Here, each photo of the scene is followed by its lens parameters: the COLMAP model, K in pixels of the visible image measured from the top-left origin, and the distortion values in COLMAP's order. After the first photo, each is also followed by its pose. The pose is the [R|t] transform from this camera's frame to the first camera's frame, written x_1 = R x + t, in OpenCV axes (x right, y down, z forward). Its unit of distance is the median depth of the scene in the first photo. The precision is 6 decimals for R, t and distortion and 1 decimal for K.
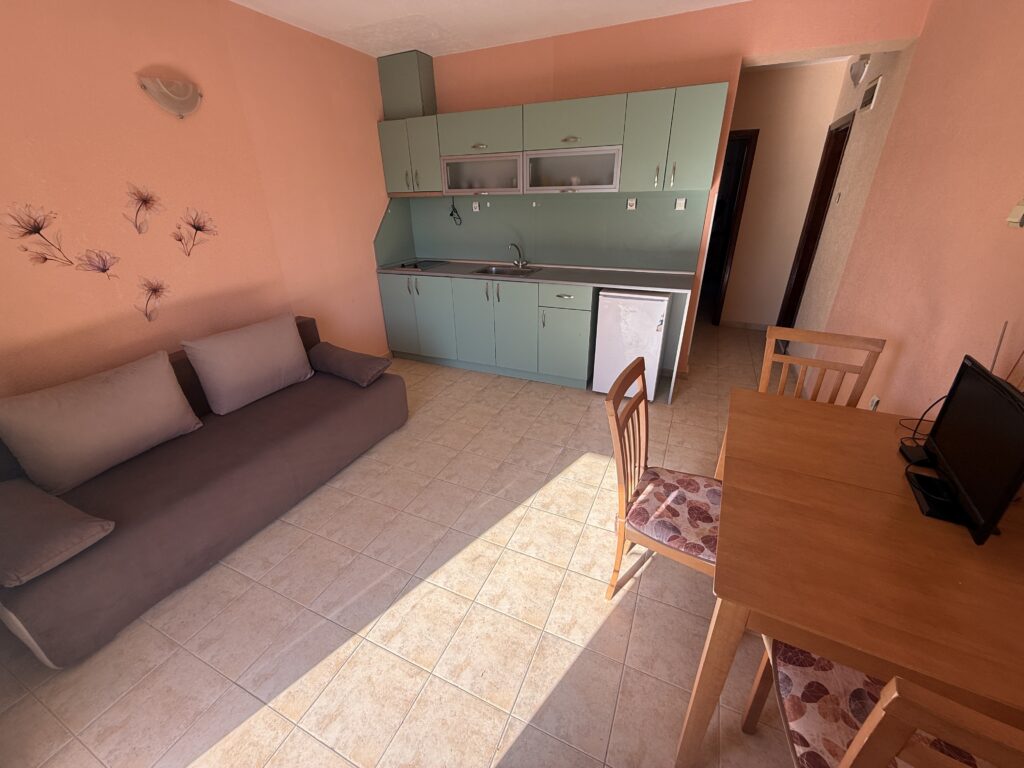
lens RADIAL K [[403.0, 0, 512.0], [0, 403.0, 384.0], [0, 0, 1]] dist [-0.001951, -0.000085]
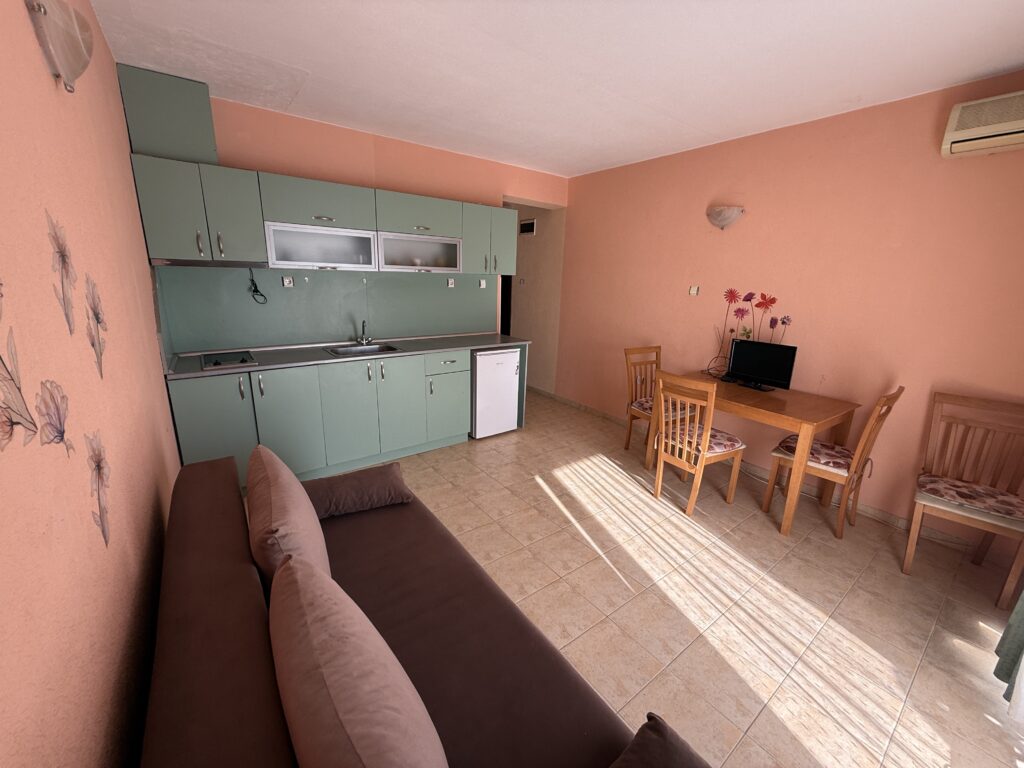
lens RADIAL K [[406.4, 0, 510.3], [0, 406.4, 380.5], [0, 0, 1]] dist [0.001244, 0.000152]
pose [[0.482973, -0.185467, 0.855768, -0.787686], [0.339308, 0.940594, 0.012355, -0.135040], [-0.807222, 0.284402, 0.517212, 0.330956]]
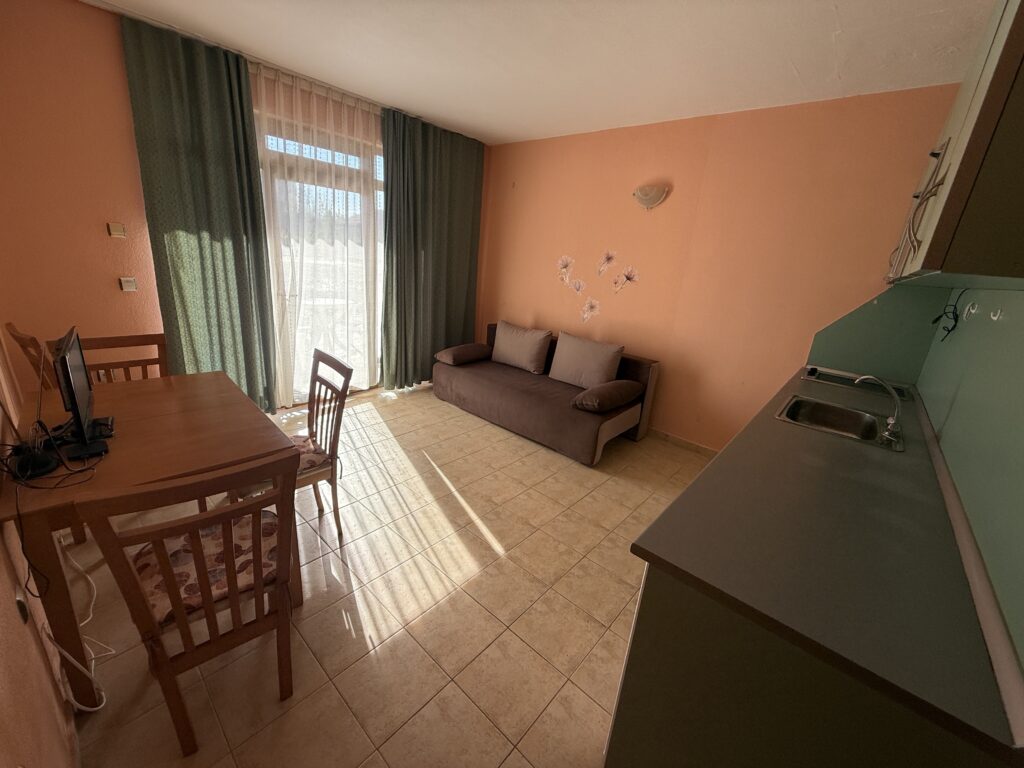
lens RADIAL K [[406.4, 0, 510.3], [0, 406.4, 380.5], [0, 0, 1]] dist [0.001244, 0.000152]
pose [[-0.299191, 0.276626, -0.913216, 0.681849], [-0.471760, 0.789018, 0.393564, -0.388384], [0.829414, 0.548569, -0.105566, 0.819377]]
